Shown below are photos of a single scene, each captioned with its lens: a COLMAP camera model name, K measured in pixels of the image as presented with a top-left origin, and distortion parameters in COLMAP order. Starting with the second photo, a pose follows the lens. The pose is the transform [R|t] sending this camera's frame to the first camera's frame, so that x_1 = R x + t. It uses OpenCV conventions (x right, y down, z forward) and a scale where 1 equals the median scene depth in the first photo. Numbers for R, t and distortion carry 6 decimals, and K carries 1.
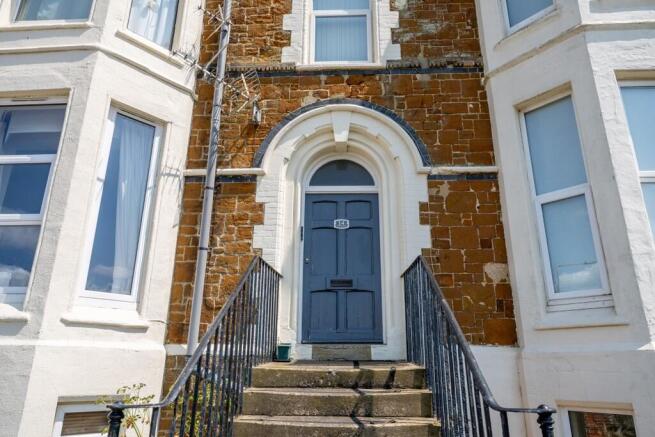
lens RADIAL K [[442.7, 0, 325.5], [0, 442.7, 214.8], [0, 0, 1]] dist [0.005578, -0.000008]
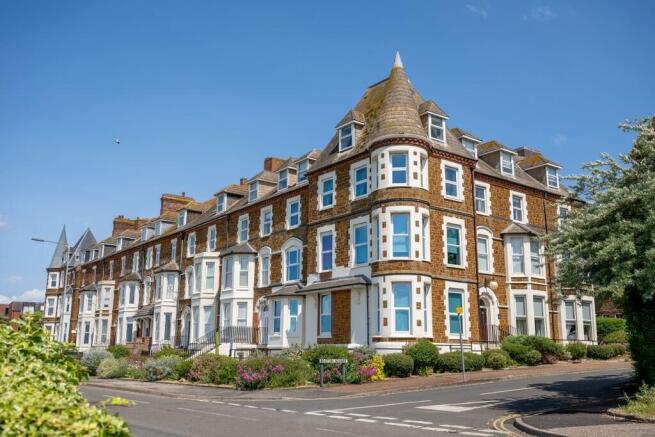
lens RADIAL K [[643.9, 0, 327.5], [0, 643.9, 221.2], [0, 0, 1]] dist [0.007417, 0.000000]
pose [[0.625918, -0.162482, -0.762775, 8.312872], [0.242598, 0.970097, -0.007573, -0.873664], [0.741197, -0.180308, 0.646619, -3.105133]]
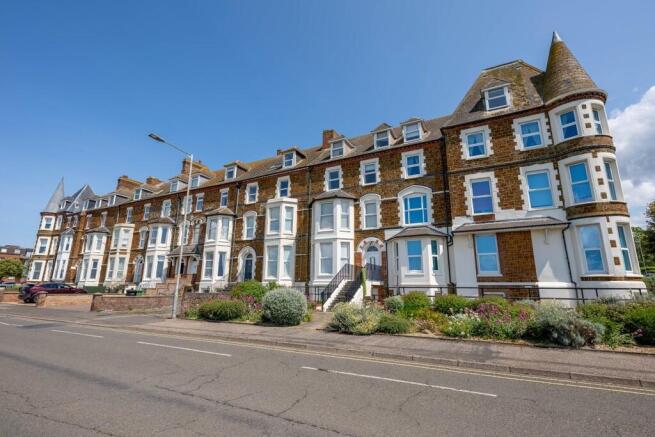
lens RADIAL K [[308.6, 0, 331.4], [0, 308.6, 218.2], [0, 0, 1]] dist [0.002960, -0.000118]
pose [[0.900142, -0.095962, -0.424894, 3.303164], [0.136245, 0.988515, 0.065381, -0.834221], [0.413741, -0.116742, 0.902879, -2.712774]]
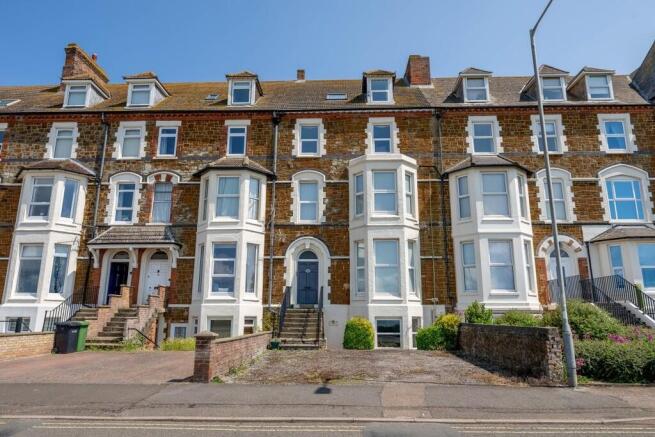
lens RADIAL K [[442.7, 0, 328.6], [0, 442.7, 211.5], [0, 0, 1]] dist [0.005578, -0.000008]
pose [[0.999959, -0.003597, 0.008349, 0.179030], [0.002796, 0.995564, 0.094047, -0.807706], [-0.008650, -0.094020, 0.995533, -2.555545]]
